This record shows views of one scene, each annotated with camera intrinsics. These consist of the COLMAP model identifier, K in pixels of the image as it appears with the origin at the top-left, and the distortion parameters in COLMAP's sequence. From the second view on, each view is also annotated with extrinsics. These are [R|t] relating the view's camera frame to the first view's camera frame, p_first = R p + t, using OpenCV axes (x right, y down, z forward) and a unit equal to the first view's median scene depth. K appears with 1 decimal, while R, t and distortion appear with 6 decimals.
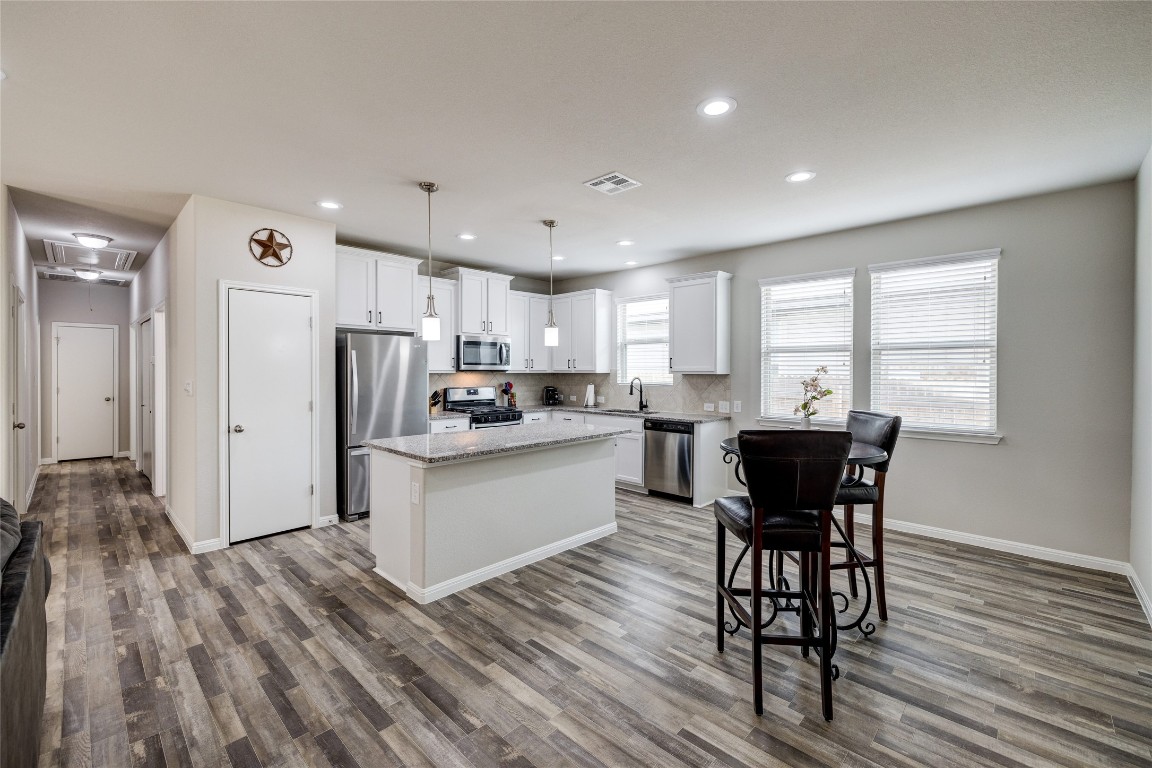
lens RADIAL K [[480.9, 0, 577.1], [0, 480.9, 373.5], [0, 0, 1]] dist [-0.000328, -0.000094]
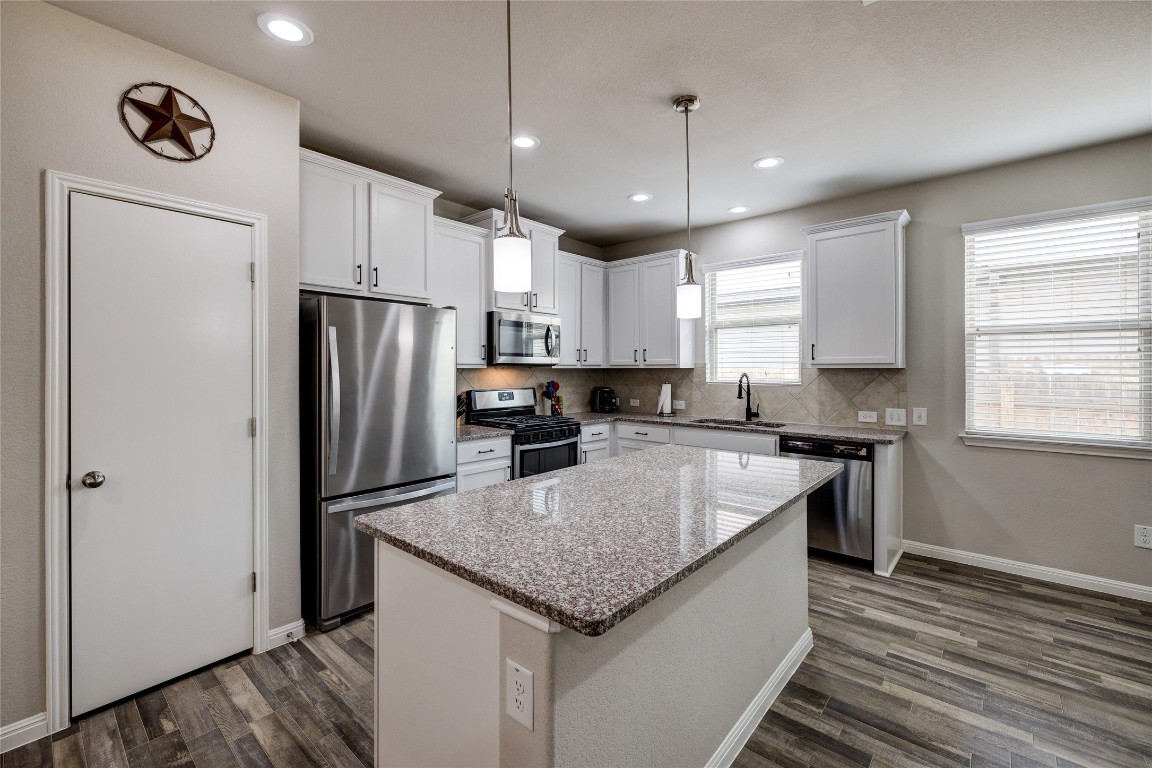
lens RADIAL K [[484.7, 0, 584.5], [0, 484.7, 368.6], [0, 0, 1]] dist [-0.000954, -0.000144]
pose [[0.998318, -0.002551, 0.057923, -0.164067], [0.002928, 0.999975, -0.006421, 0.004587], [-0.057905, 0.006579, 0.998300, 0.336944]]
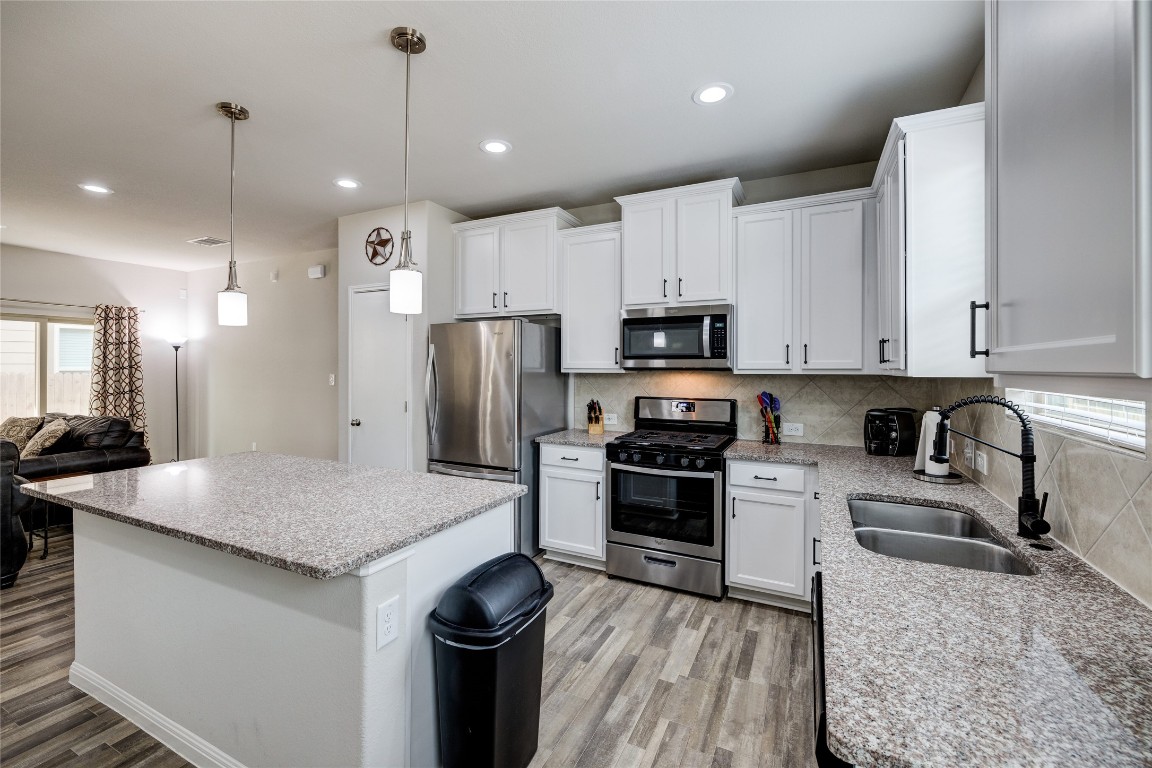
lens RADIAL K [[490.1, 0, 565.4], [0, 490.1, 357.8], [0, 0, 1]] dist [0.000953, 0.000109]
pose [[0.290832, -0.030172, -0.956298, 0.335347], [-0.012517, 0.999297, -0.035336, 0.003450], [0.956692, 0.022247, 0.290250, 0.793539]]
